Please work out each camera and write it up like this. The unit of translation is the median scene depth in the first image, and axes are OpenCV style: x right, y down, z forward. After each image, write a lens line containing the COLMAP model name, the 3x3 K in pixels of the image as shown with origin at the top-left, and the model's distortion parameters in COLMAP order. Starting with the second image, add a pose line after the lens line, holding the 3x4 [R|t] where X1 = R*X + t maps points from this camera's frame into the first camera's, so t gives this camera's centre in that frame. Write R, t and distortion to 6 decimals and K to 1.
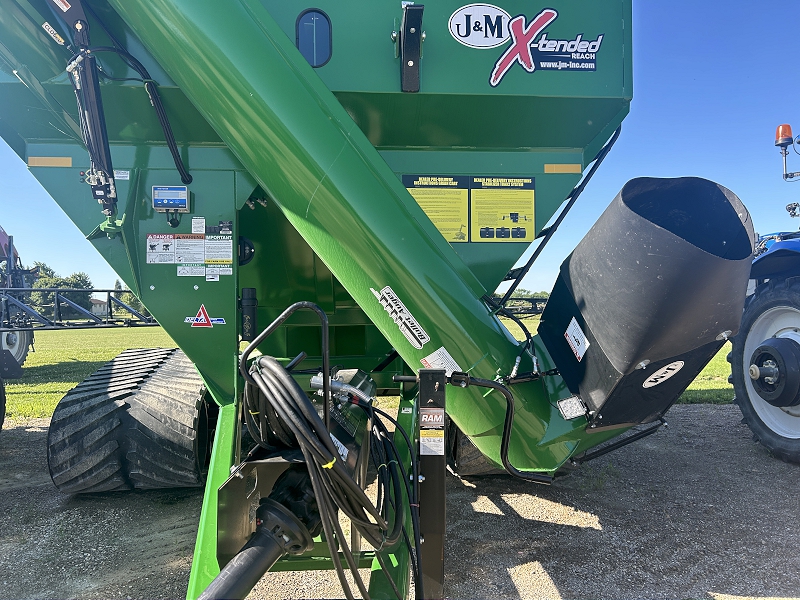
lens RADIAL K [[600.3, 0, 400.9], [0, 600.3, 319.0], [0, 0, 1]] dist [0.002767, -0.007091]
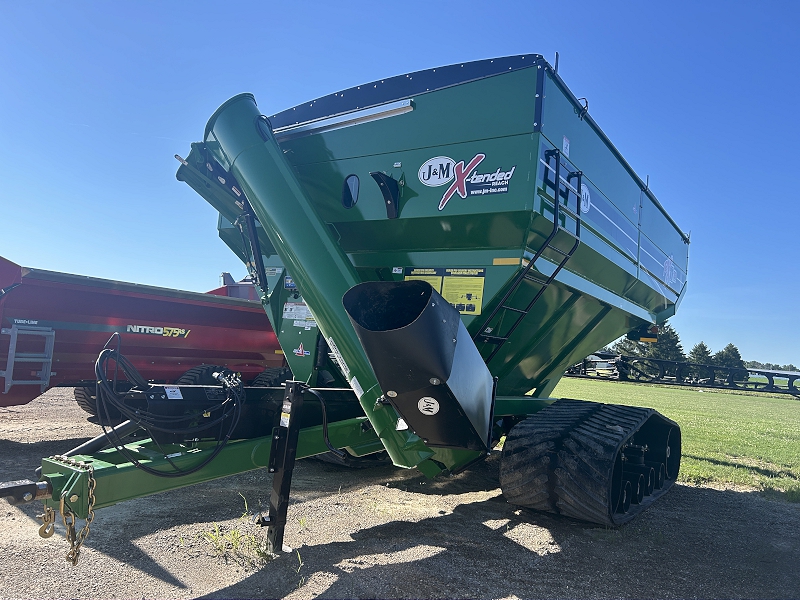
lens RADIAL K [[600.3, 0, 400.9], [0, 600.3, 319.0], [0, 0, 1]] dist [0.002767, -0.007091]
pose [[0.769831, 0.045554, -0.636620, 1.022199], [-0.095067, 0.994507, -0.043797, -0.044506], [0.631127, 0.094238, 0.769933, -0.178767]]
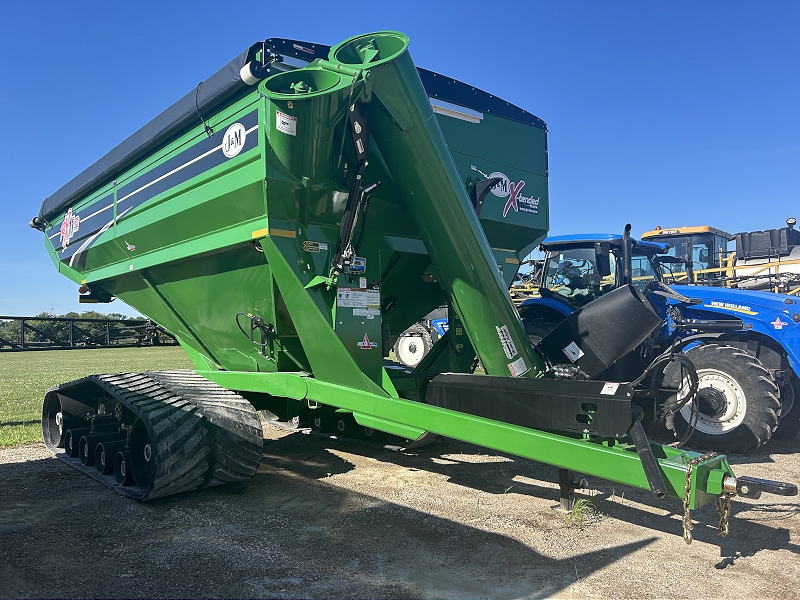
lens RADIAL K [[600.3, 0, 400.9], [0, 600.3, 319.0], [0, 0, 1]] dist [0.002767, -0.007091]
pose [[0.805854, 0.017793, 0.591847, -1.182910], [0.009579, 0.999026, -0.043077, 0.004195], [-0.592037, 0.040384, 0.804898, -0.292540]]
